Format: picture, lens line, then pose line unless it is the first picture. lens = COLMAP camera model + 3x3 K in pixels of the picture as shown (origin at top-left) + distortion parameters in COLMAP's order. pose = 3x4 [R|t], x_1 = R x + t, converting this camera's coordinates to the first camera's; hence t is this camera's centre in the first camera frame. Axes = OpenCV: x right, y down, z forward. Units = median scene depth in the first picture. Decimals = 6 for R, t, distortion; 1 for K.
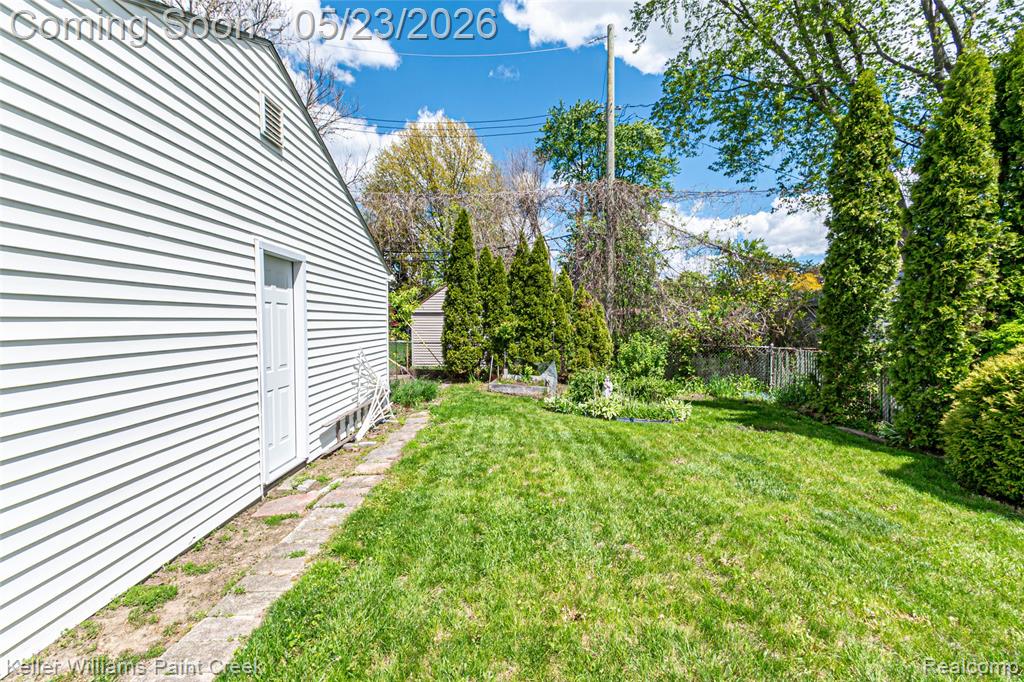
lens RADIAL K [[457.5, 0, 512.0], [0, 457.5, 341.0], [0, 0, 1]] dist [0.000615, 0.000112]
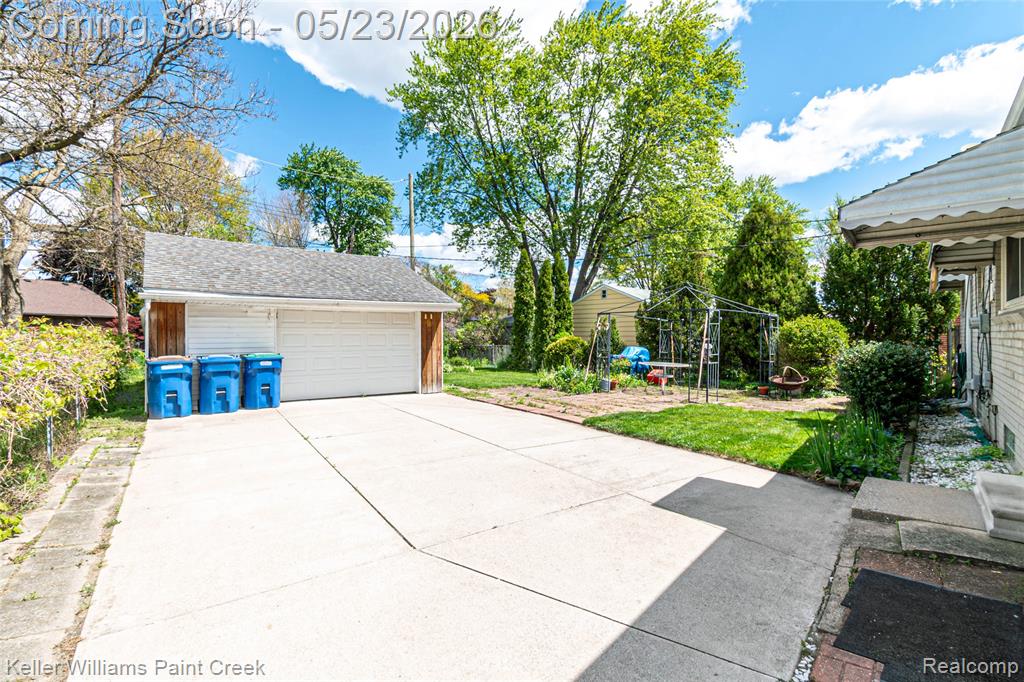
lens RADIAL K [[464.7, 0, 512.0], [0, 464.7, 341.0], [0, 0, 1]] dist [-0.001141, -0.000204]
pose [[0.805621, -0.008221, 0.592374, -0.994623], [0.025597, 0.999453, -0.020941, 0.058771], [-0.591877, 0.032033, 0.805391, -1.254120]]
